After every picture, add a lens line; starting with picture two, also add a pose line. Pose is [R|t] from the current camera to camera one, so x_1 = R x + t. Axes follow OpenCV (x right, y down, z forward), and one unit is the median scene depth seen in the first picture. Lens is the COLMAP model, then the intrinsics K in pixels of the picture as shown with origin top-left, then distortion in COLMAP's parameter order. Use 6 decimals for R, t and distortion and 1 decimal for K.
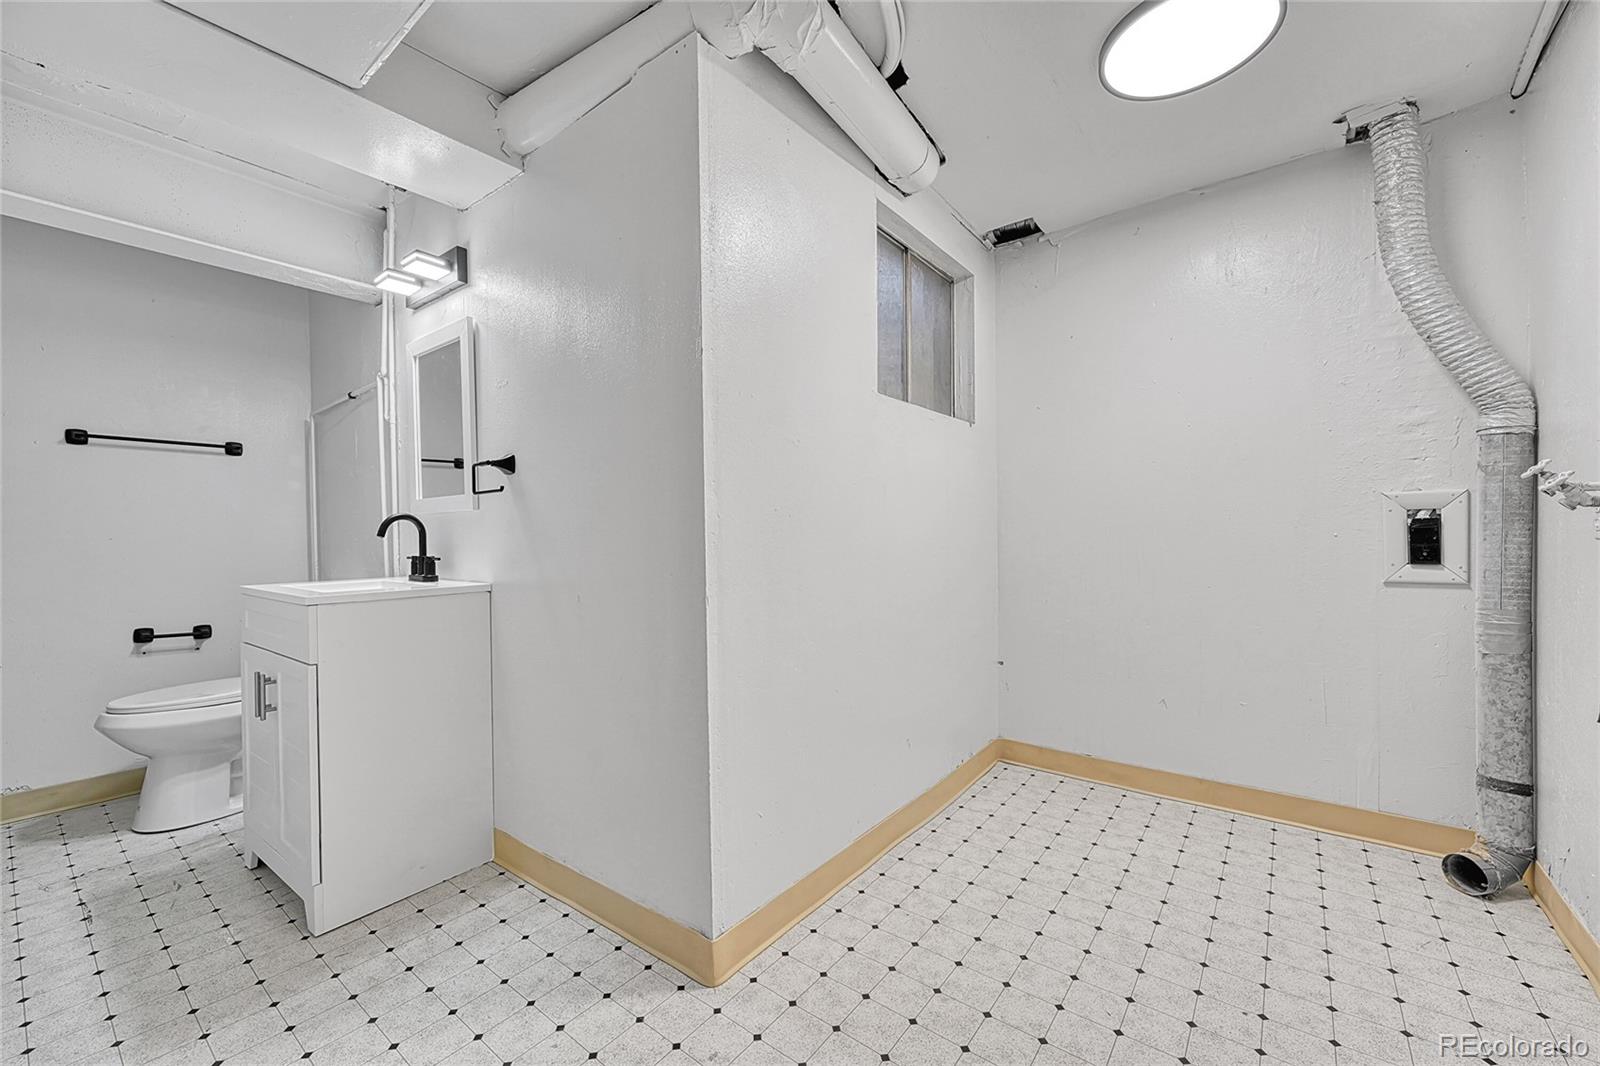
lens RADIAL K [[639.1, 0, 798.7], [0, 639.1, 539.1], [0, 0, 1]] dist [-0.000046, -0.000184]
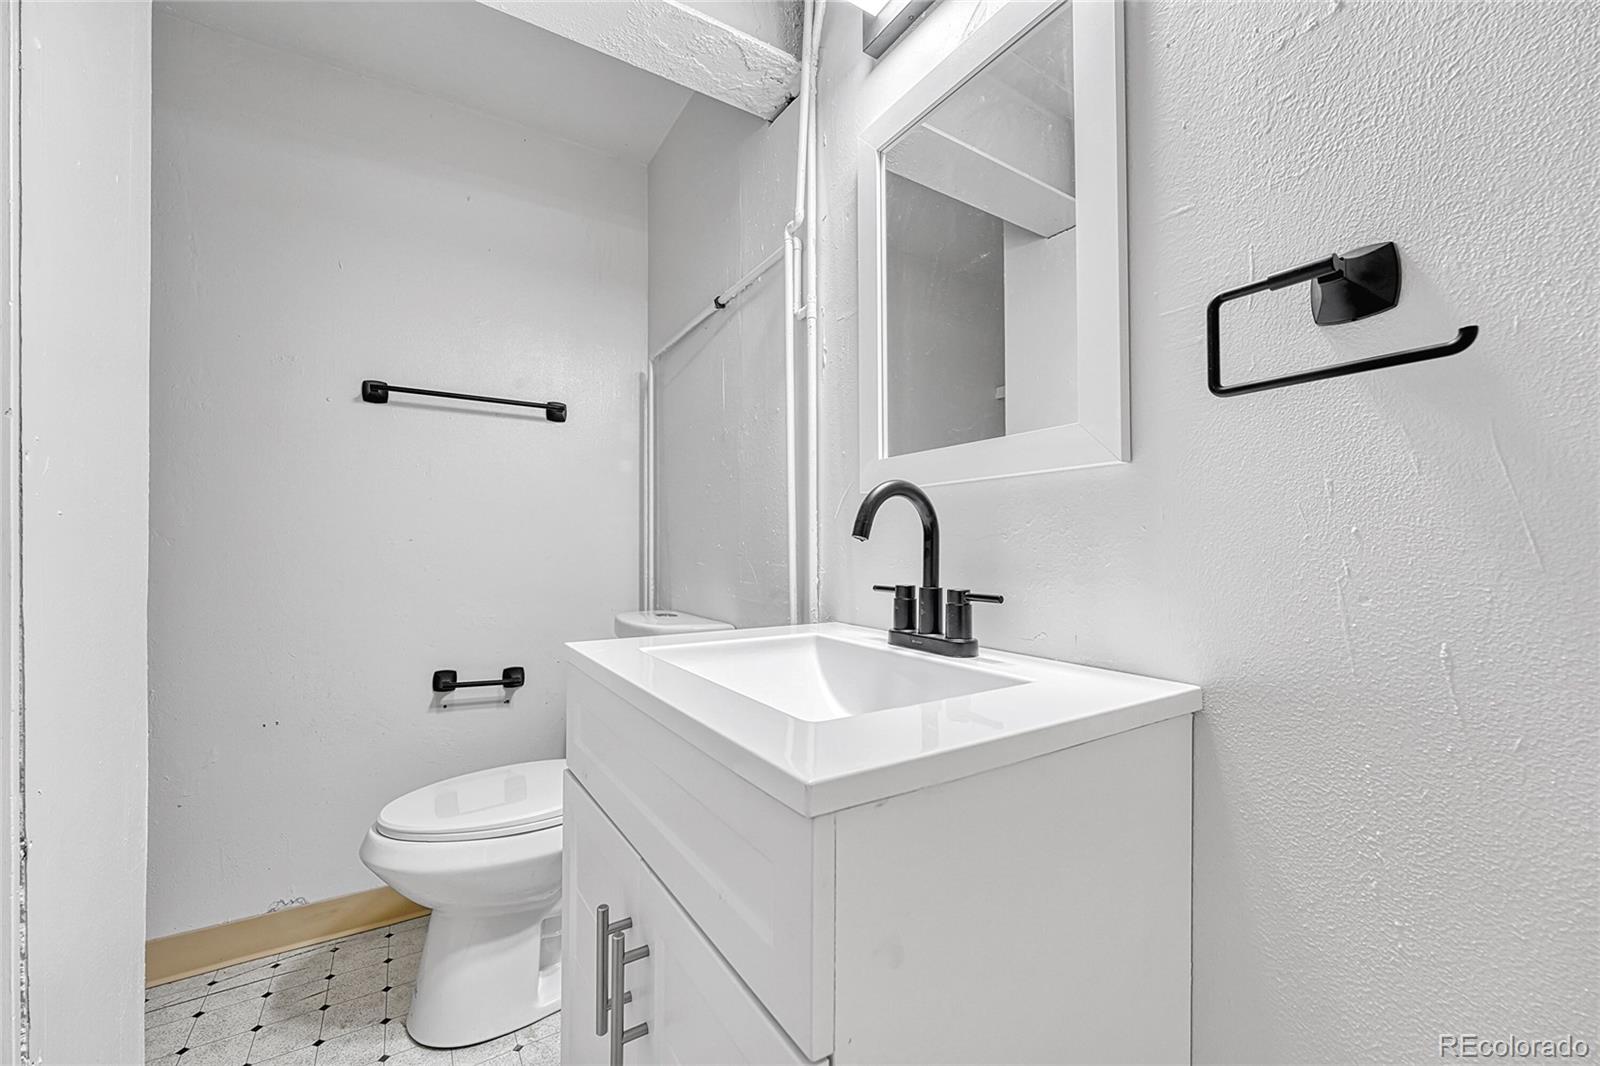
lens RADIAL K [[639.1, 0, 798.7], [0, 639.1, 539.1], [0, 0, 1]] dist [-0.000046, -0.000184]
pose [[0.938106, 0.009909, -0.346205, -0.461487], [-0.016226, 0.999750, -0.015353, 0.003059], [0.345967, 0.020020, 0.938033, 0.516953]]
